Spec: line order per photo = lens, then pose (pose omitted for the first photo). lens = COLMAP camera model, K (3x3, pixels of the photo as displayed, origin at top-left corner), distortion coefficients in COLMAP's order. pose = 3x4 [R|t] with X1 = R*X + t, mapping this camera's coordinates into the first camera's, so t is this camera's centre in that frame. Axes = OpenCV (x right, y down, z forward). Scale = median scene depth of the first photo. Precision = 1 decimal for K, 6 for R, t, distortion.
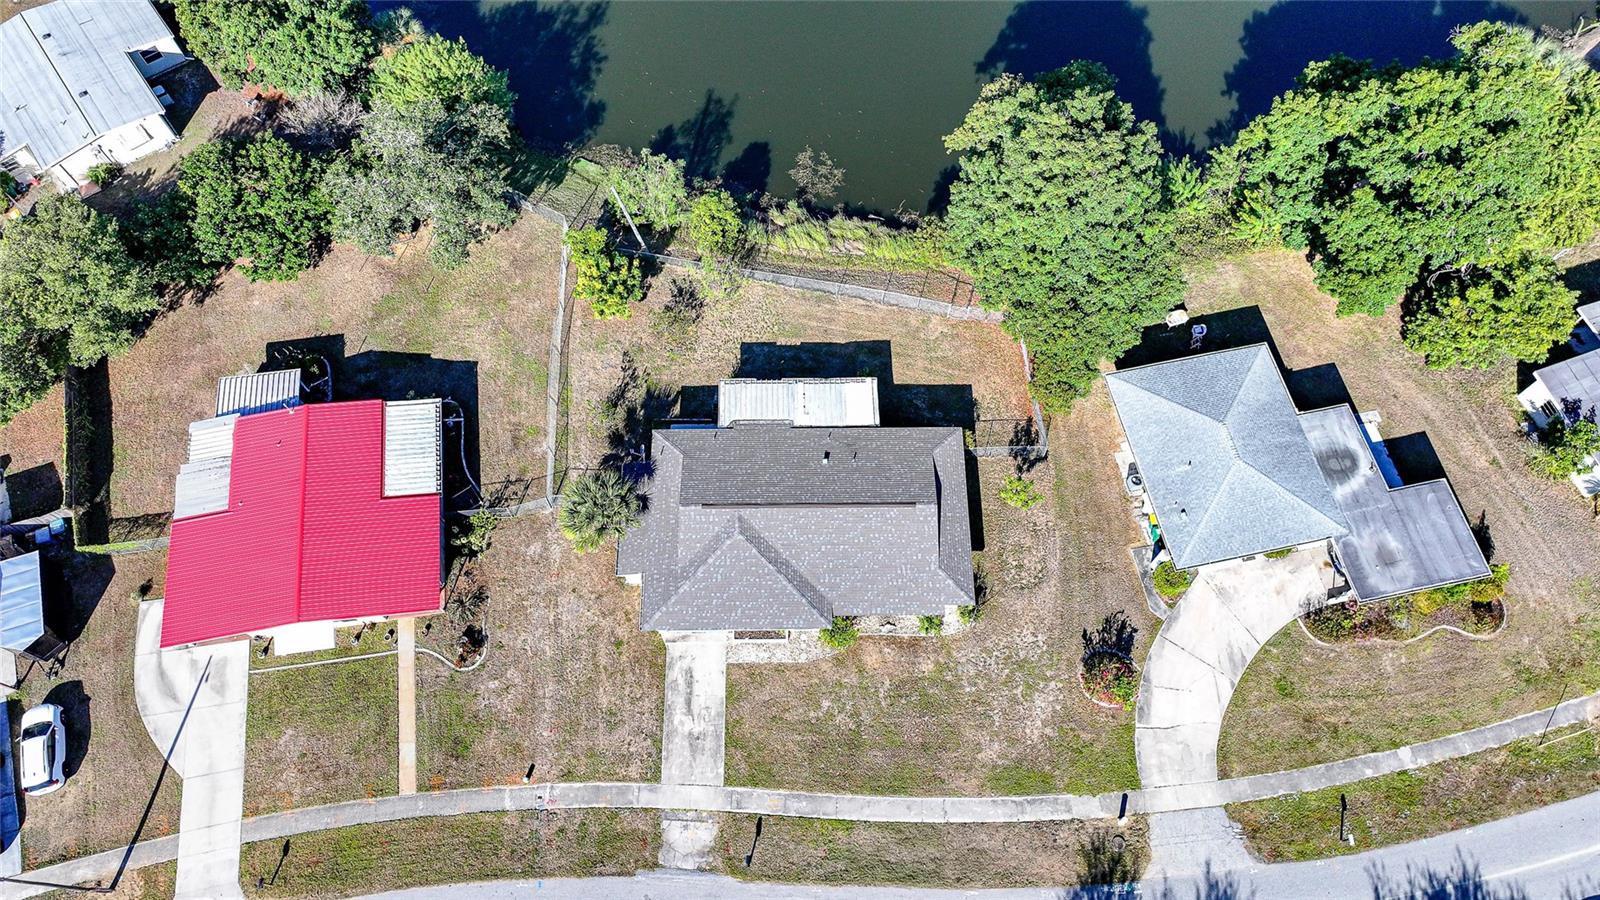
lens RADIAL K [[1125.1, 0, 805.9], [0, 1125.1, 432.1], [0, 0, 1]] dist [0.001319, 0.006334]
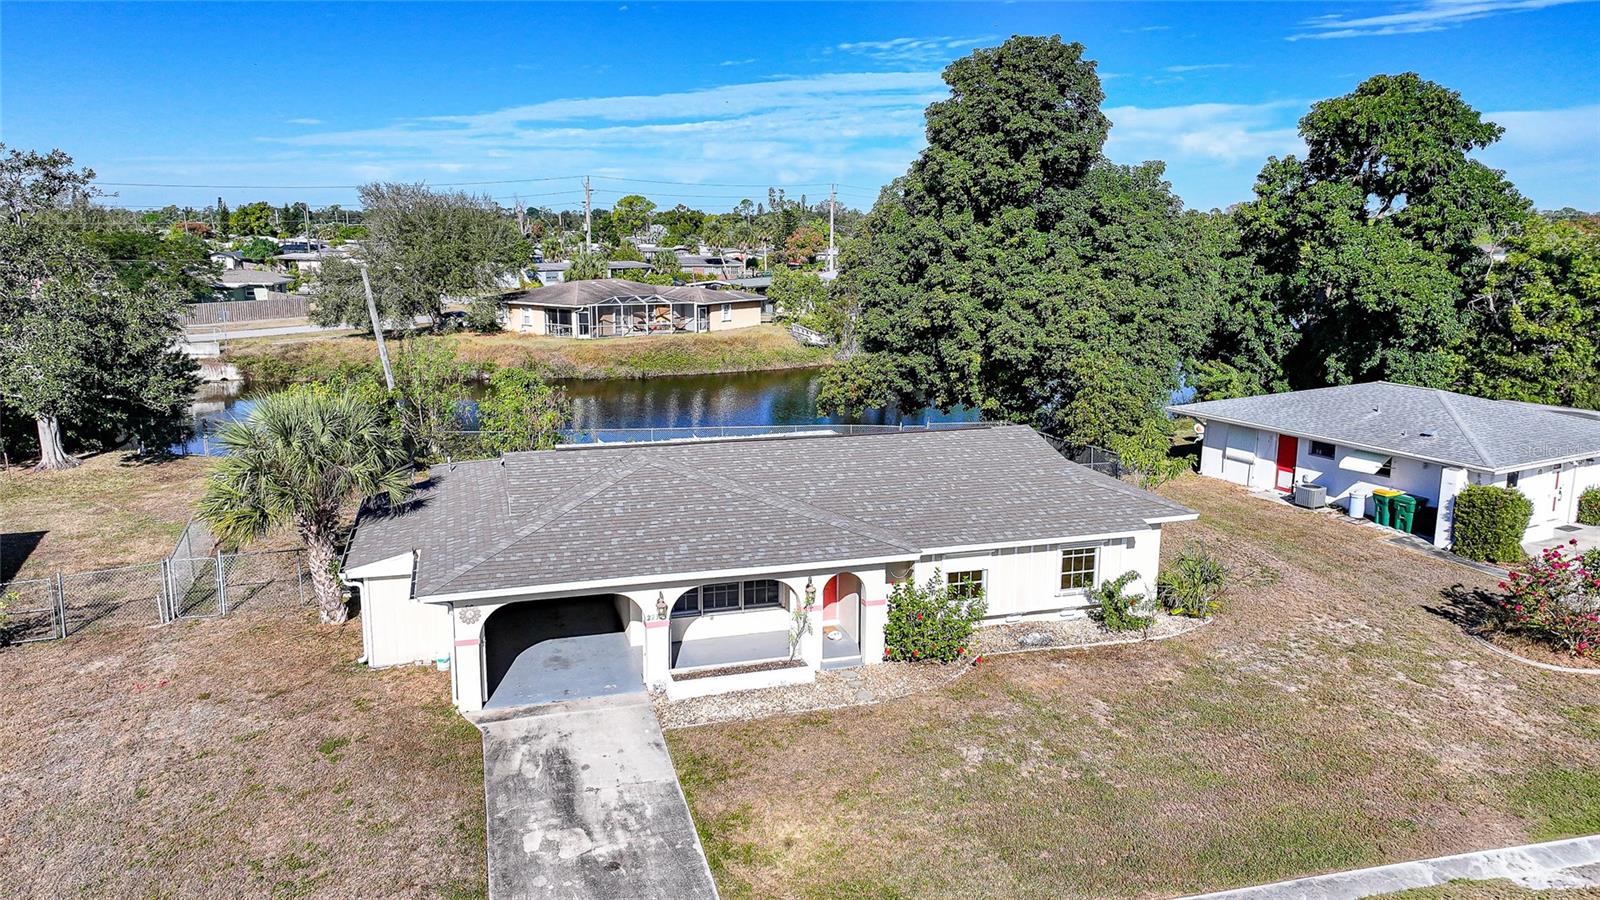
lens RADIAL K [[1125.1, 0, 805.9], [0, 1125.1, 432.1], [0, 0, 1]] dist [0.001319, 0.006334]
pose [[0.959353, -0.048773, 0.277962, -0.121898], [0.253622, 0.580957, -0.773411, 0.436991], [-0.123762, 0.812471, 0.569713, 0.728378]]
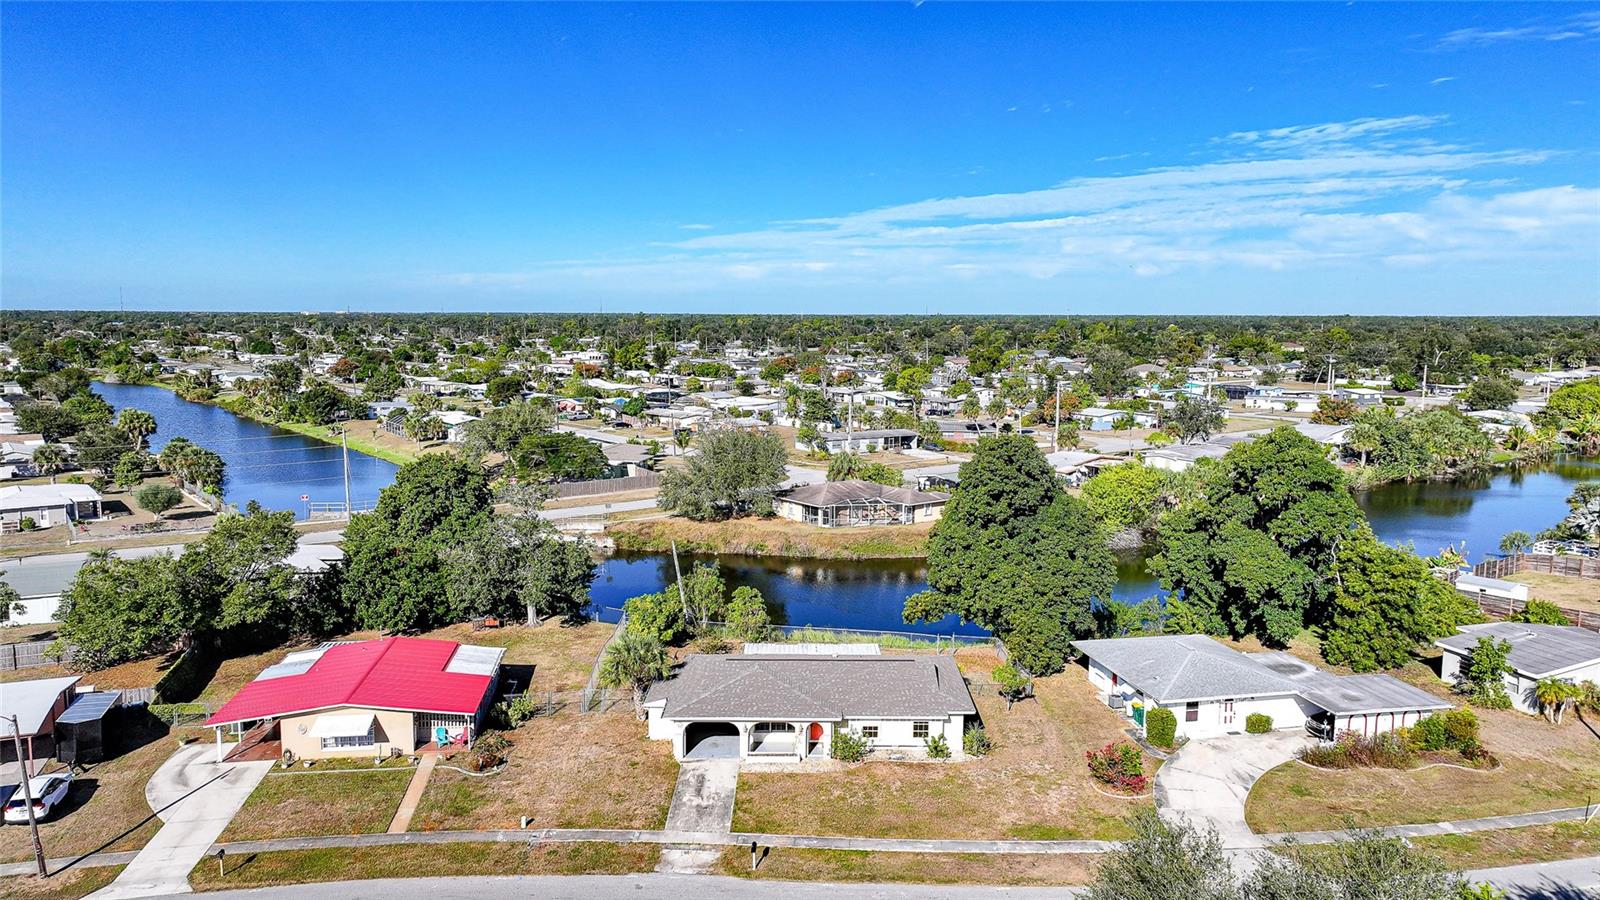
lens RADIAL K [[1122.1, 0, 805.6], [0, 1122.1, 453.1], [0, 0, 1]] dist [-0.006588, 0.025237]
pose [[0.999917, 0.003119, -0.012474, 0.001377], [-0.012204, 0.535715, -0.844311, 0.912183], [0.004049, 0.844393, 0.535709, 0.219110]]
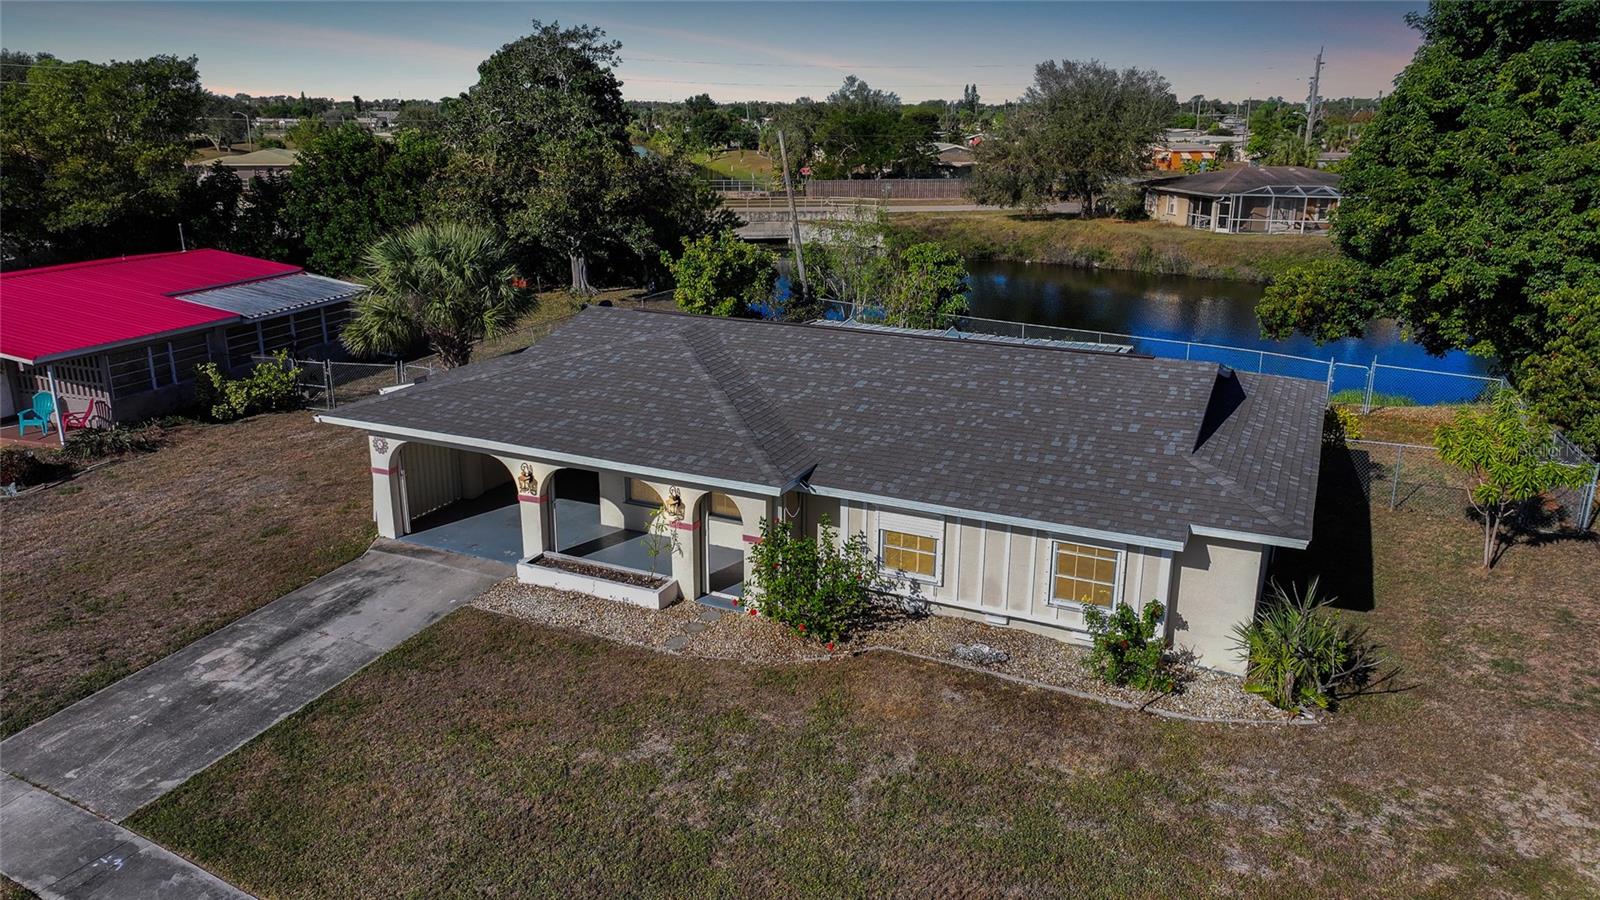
lens RADIAL K [[1125.1, 0, 805.9], [0, 1125.1, 432.1], [0, 0, 1]] dist [0.001319, 0.006334]
pose [[0.900792, 0.122373, -0.416652, 0.149085], [-0.394032, 0.633610, -0.665791, 0.354474], [0.182520, 0.763913, 0.618969, 0.787026]]
